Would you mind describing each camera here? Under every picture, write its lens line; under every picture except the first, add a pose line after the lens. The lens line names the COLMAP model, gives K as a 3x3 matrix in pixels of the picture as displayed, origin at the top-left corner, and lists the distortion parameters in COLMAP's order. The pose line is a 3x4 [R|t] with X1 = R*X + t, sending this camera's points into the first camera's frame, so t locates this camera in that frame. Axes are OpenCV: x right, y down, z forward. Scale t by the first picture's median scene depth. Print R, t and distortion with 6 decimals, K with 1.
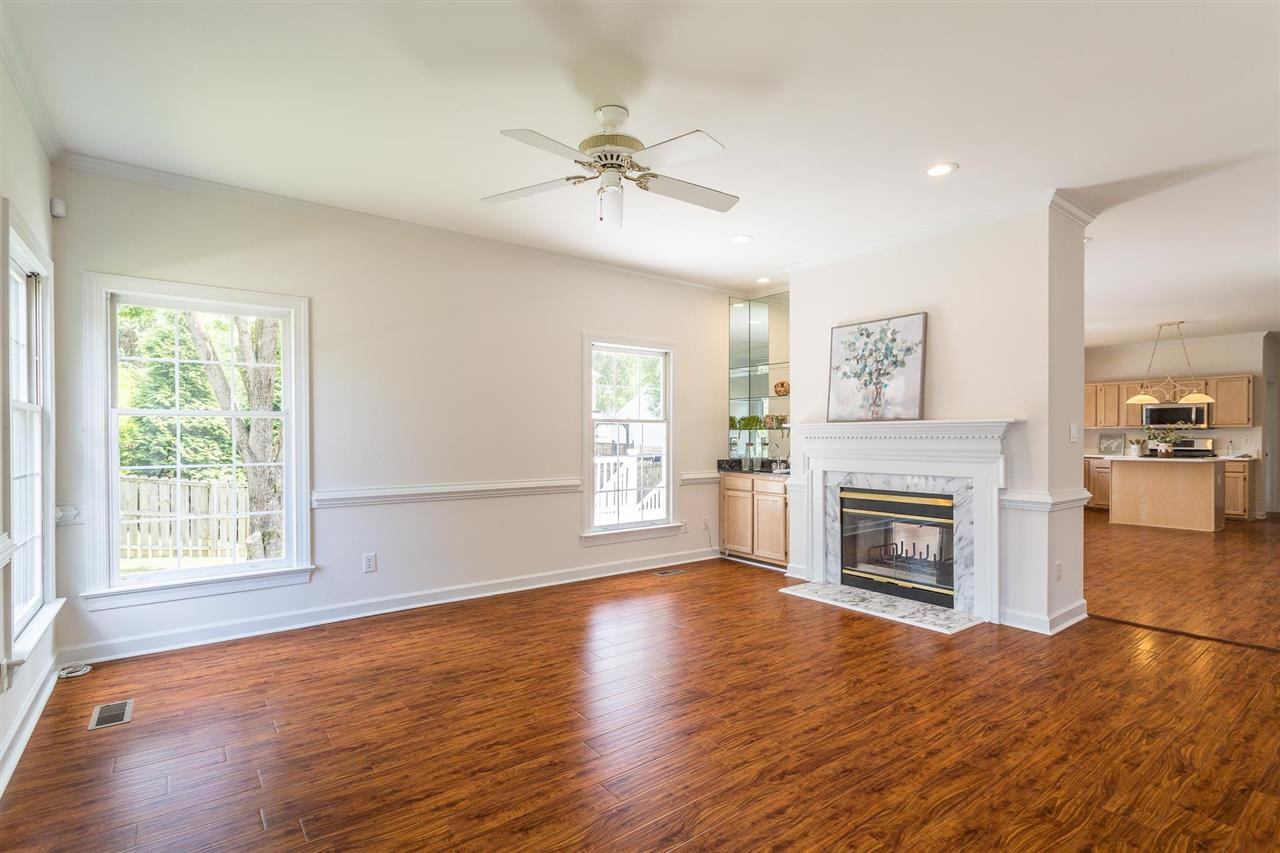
lens RADIAL K [[610.0, 0, 642.1], [0, 610.0, 438.0], [0, 0, 1]] dist [0.000068, 0.001591]
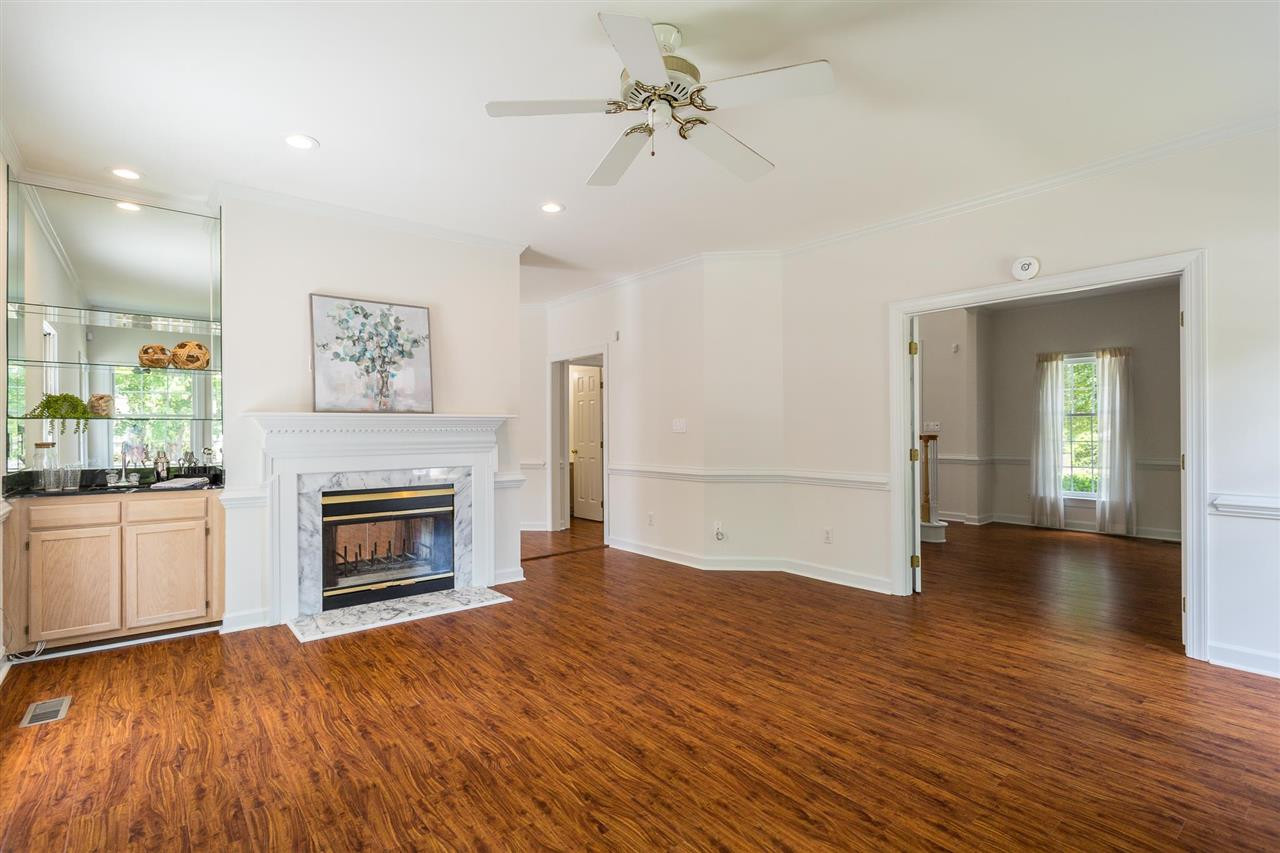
lens RADIAL K [[610.0, 0, 627.7], [0, 610.0, 429.7], [0, 0, 1]] dist [0.000068, 0.001591]
pose [[-0.021195, 0.002774, 0.999772, -0.547921], [0.008469, 0.999961, -0.002595, 0.002912], [-0.999739, 0.008412, -0.021218, 0.668572]]
